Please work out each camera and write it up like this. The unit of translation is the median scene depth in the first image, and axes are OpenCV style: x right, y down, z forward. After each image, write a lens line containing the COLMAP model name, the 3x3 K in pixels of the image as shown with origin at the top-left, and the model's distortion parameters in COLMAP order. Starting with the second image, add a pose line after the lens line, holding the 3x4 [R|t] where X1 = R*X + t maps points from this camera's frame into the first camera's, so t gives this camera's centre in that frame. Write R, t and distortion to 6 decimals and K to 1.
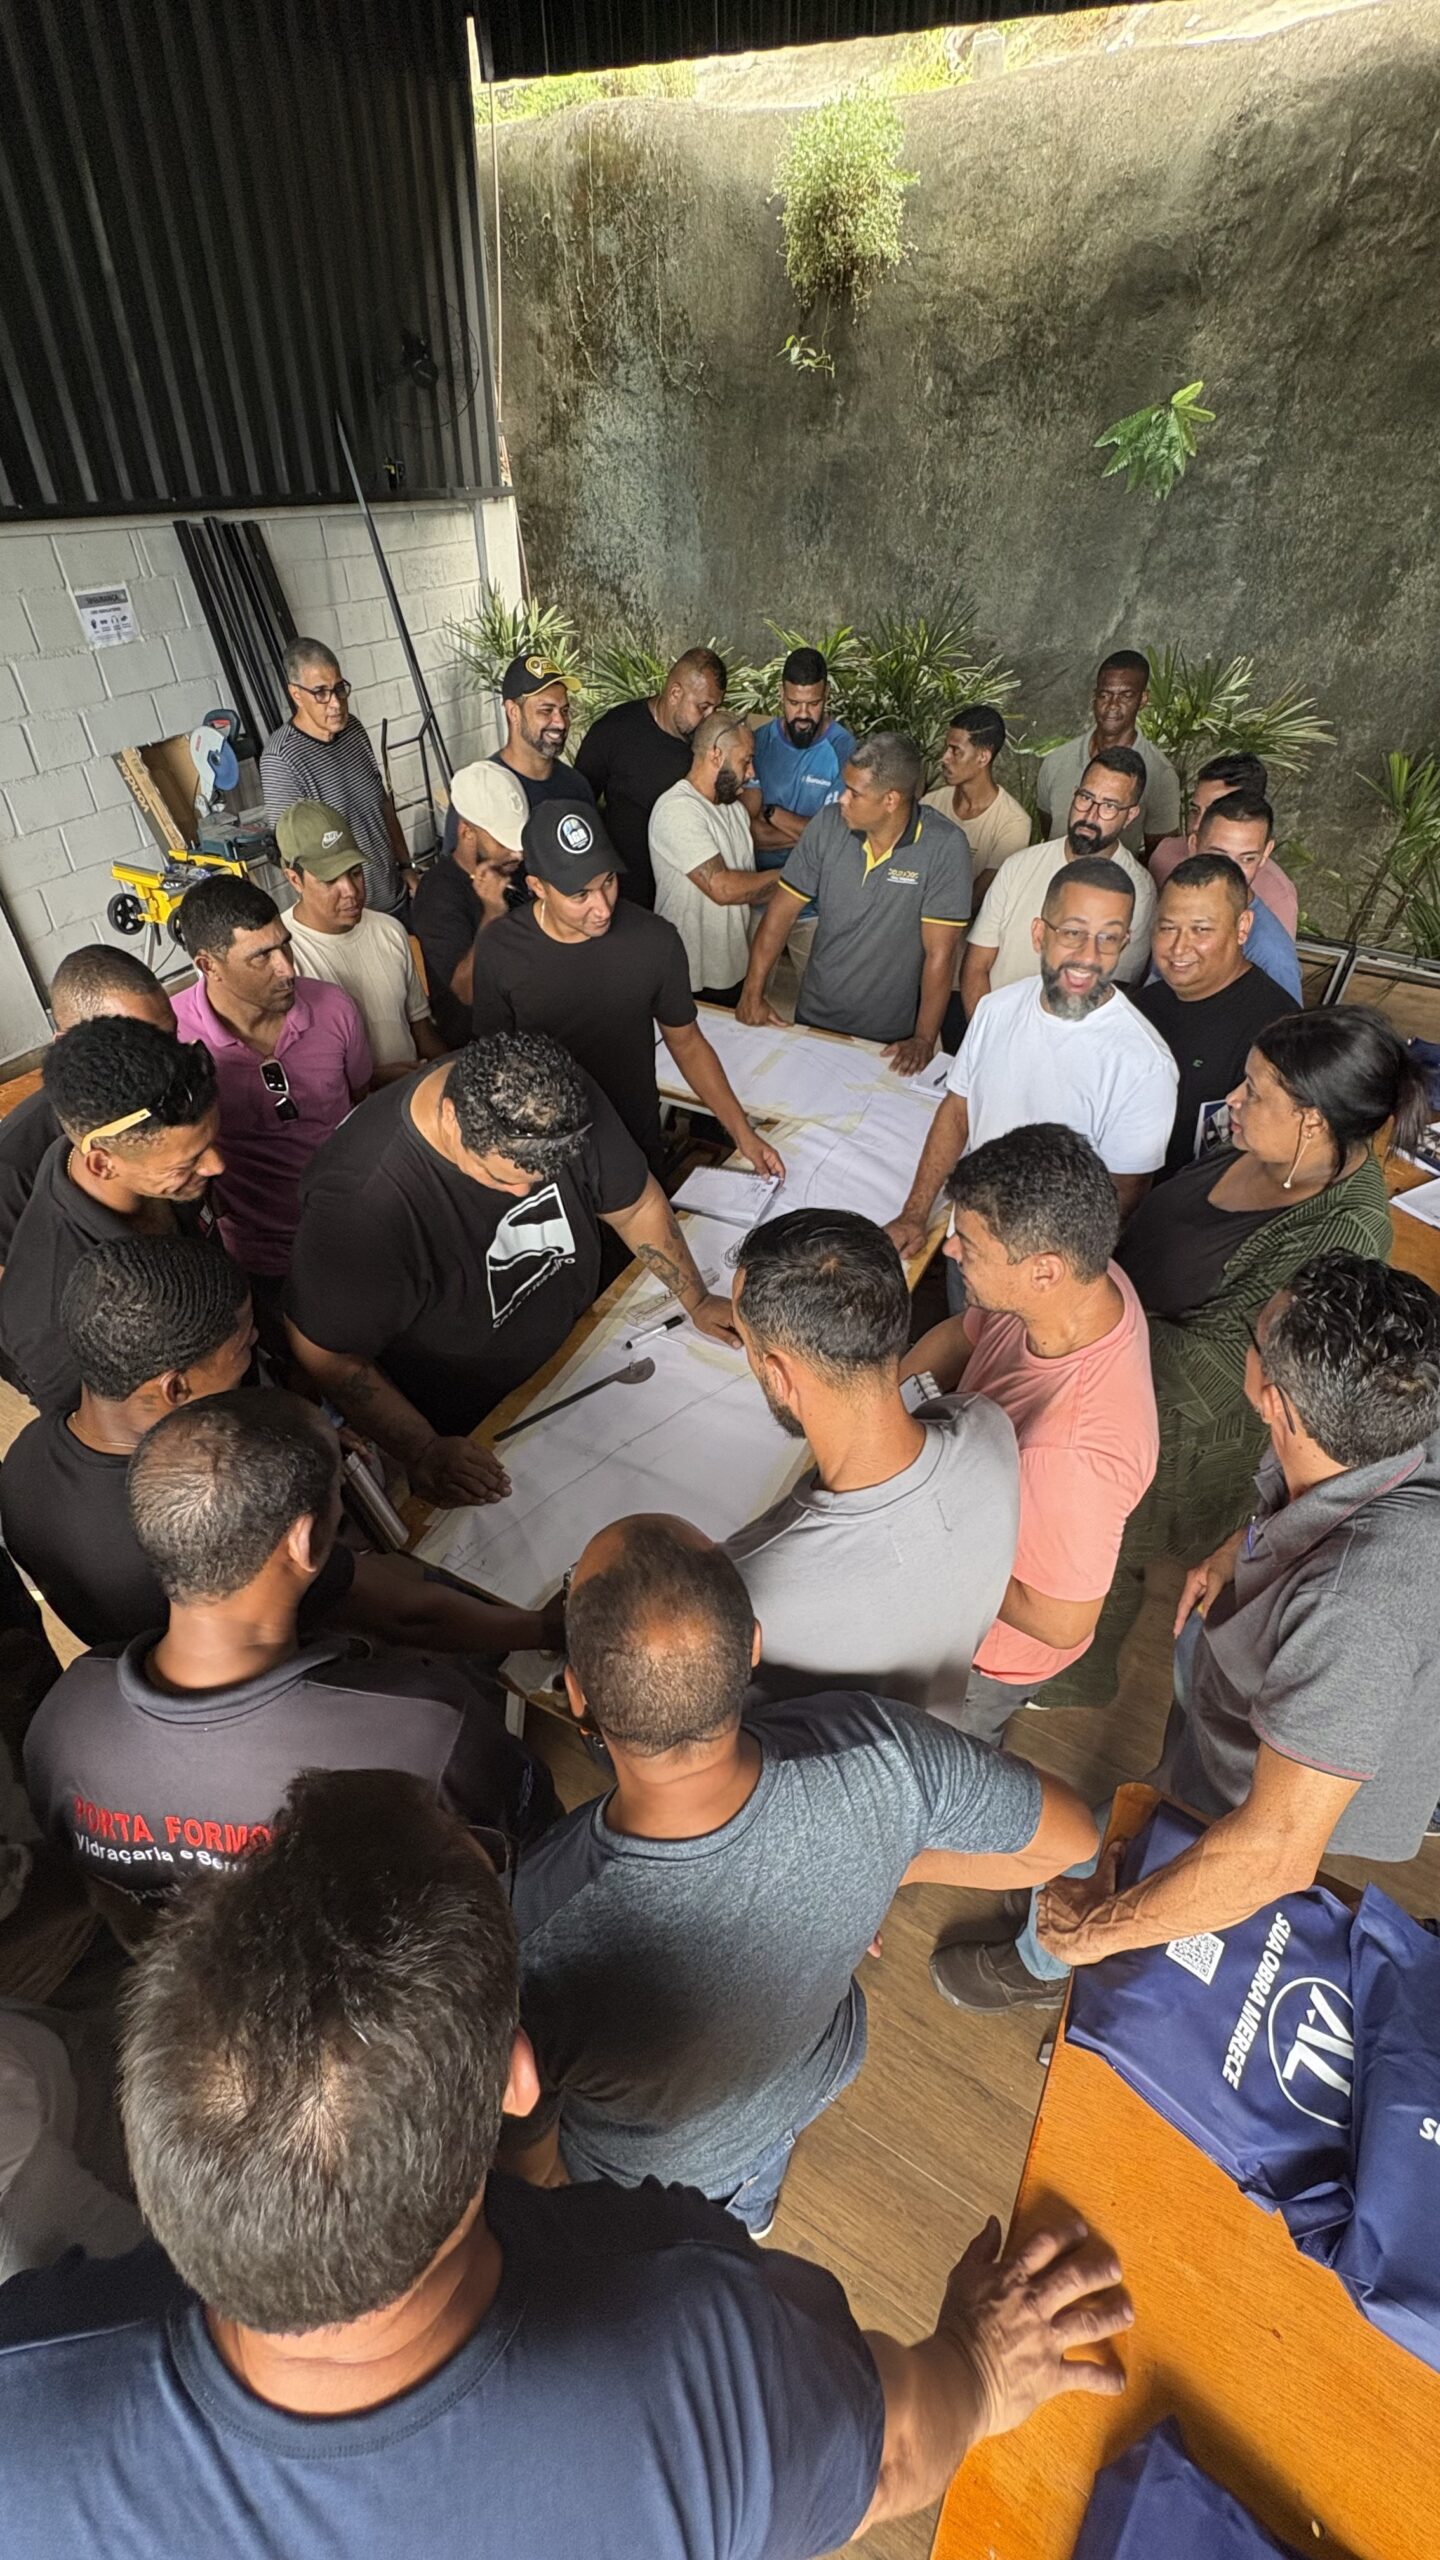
lens RADIAL K [[1029.4, 0, 721.6], [0, 1029.4, 1273.6], [0, 0, 1]] dist [-0.001004, 0.001607]
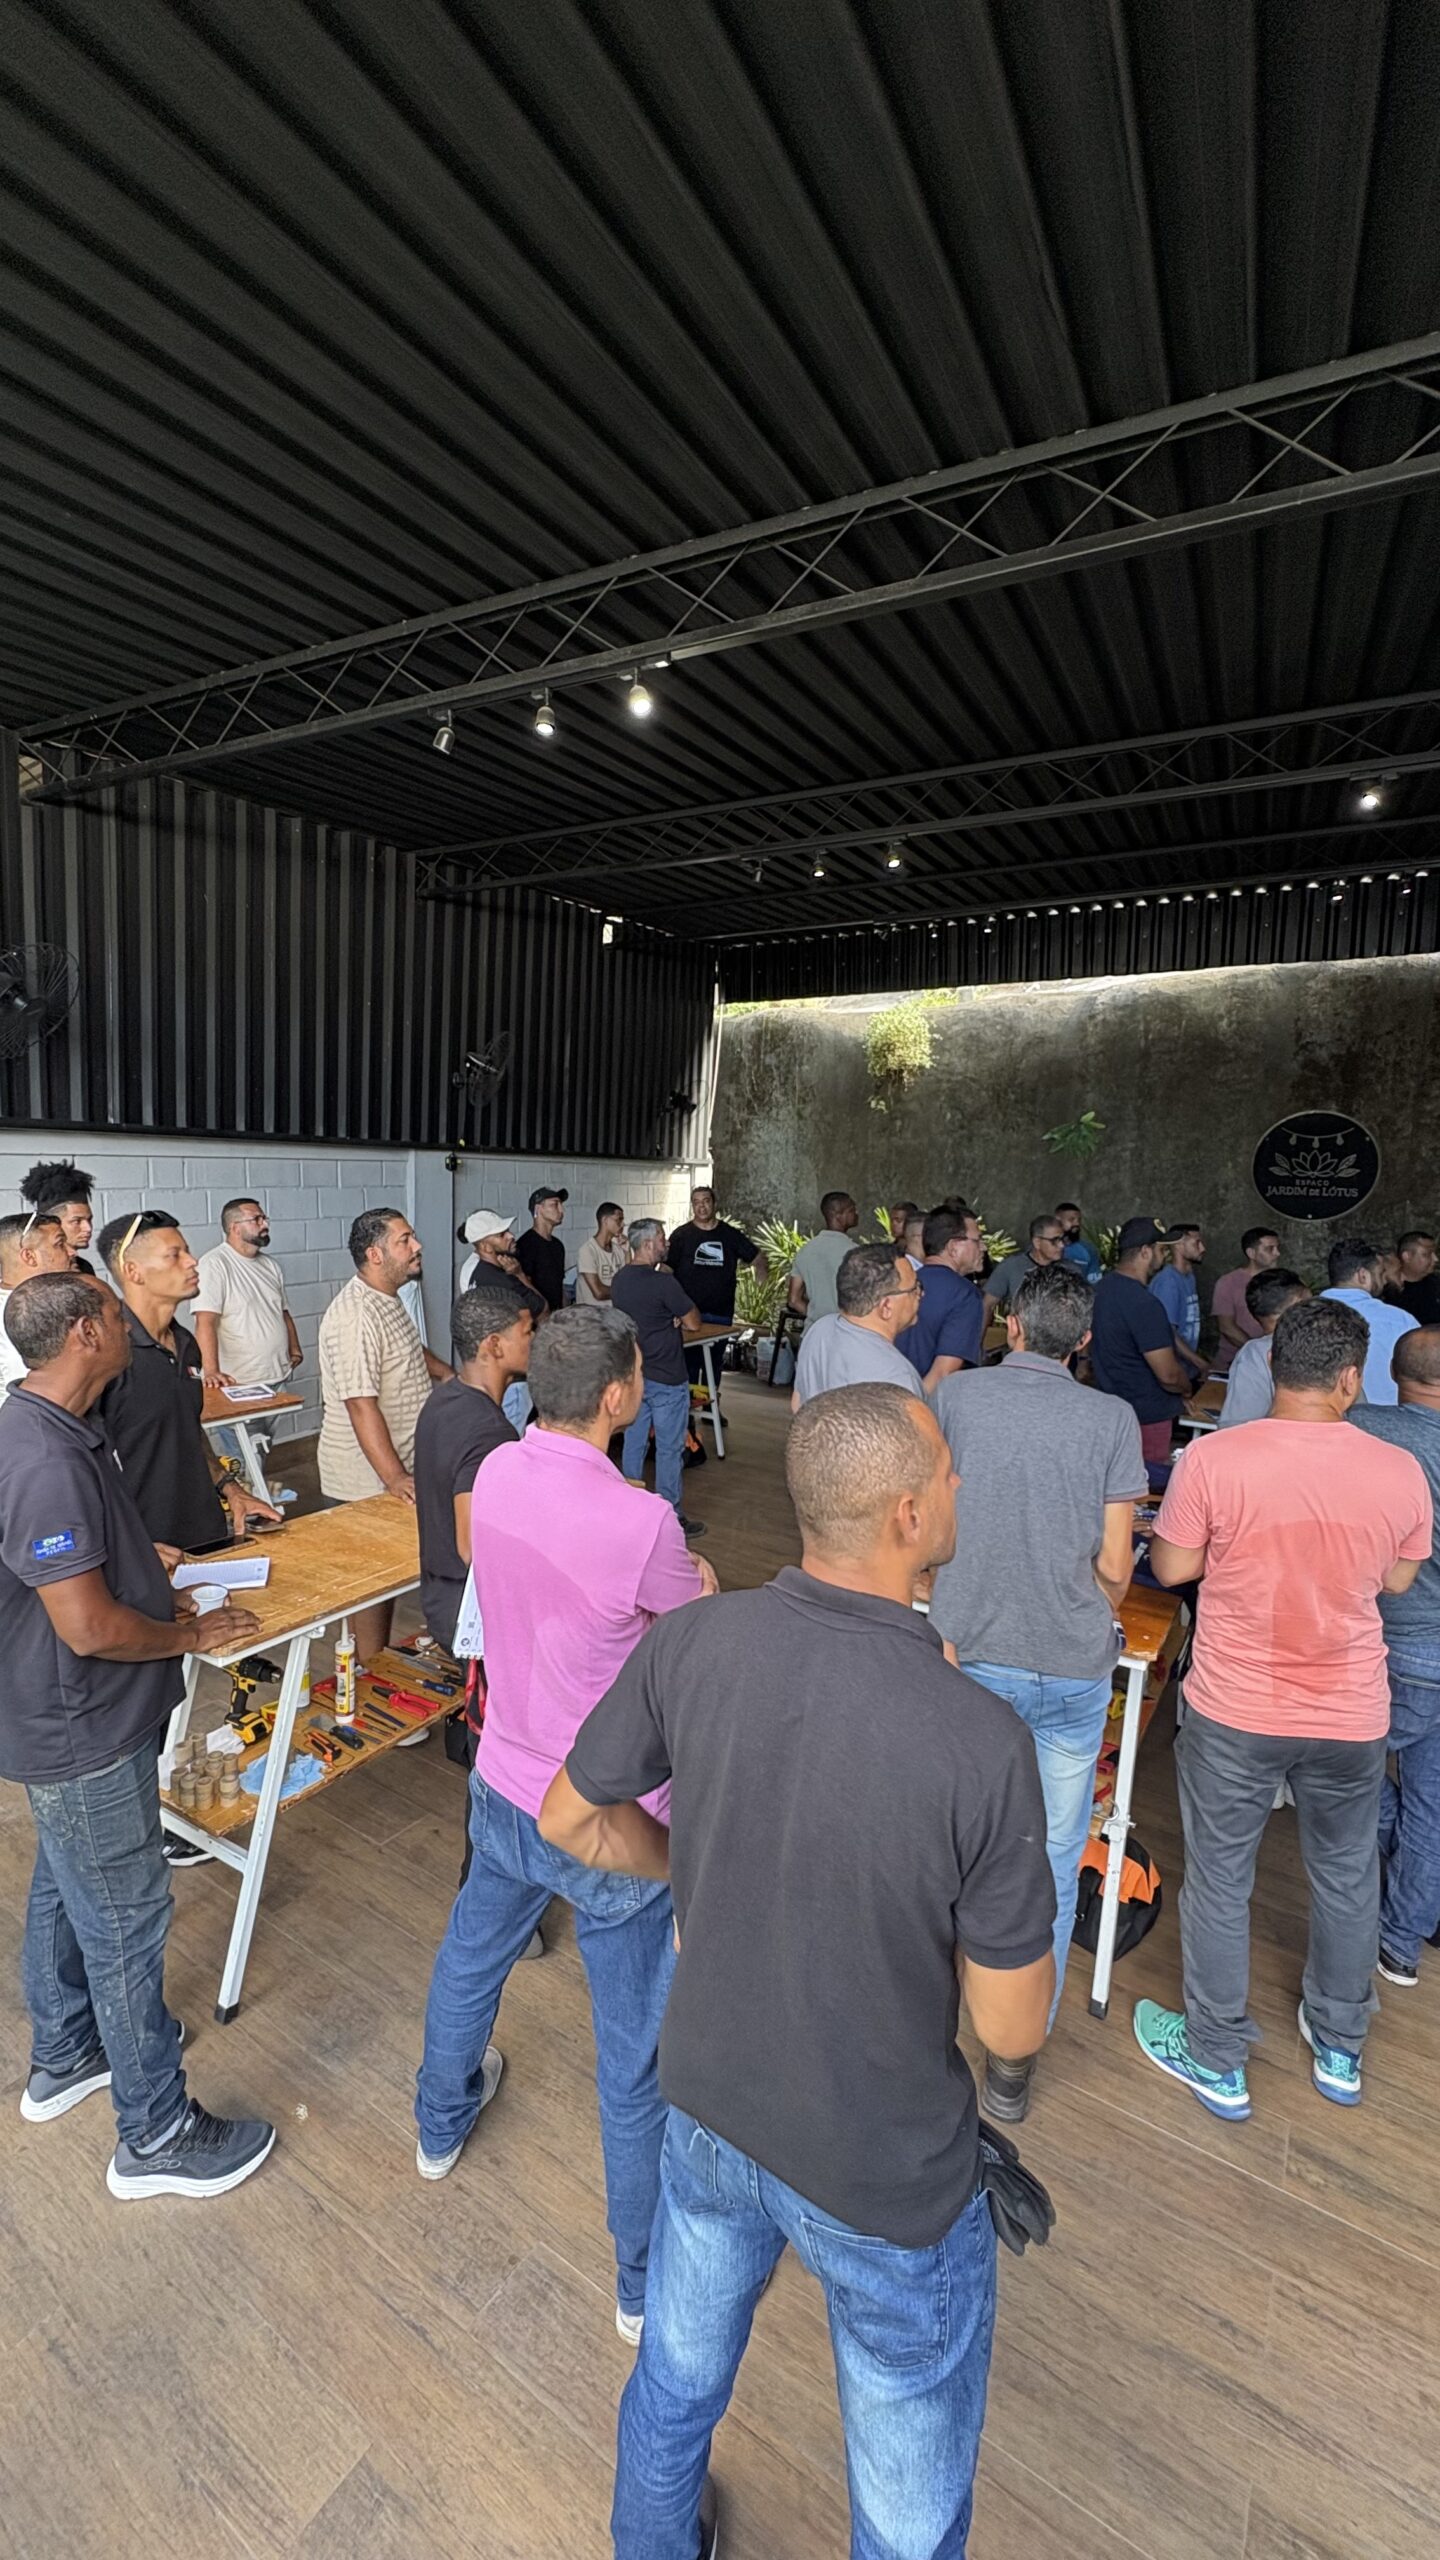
lens RADIAL K [[1029.4, 0, 717.3], [0, 1029.4, 1270.8], [0, 0, 1]] dist [-0.001004, 0.001607]
pose [[0.997812, 0.015295, -0.064321, -0.091374], [-0.048461, 0.830986, -0.554178, 0.420800], [0.044974, 0.556083, 0.829909, -0.403547]]
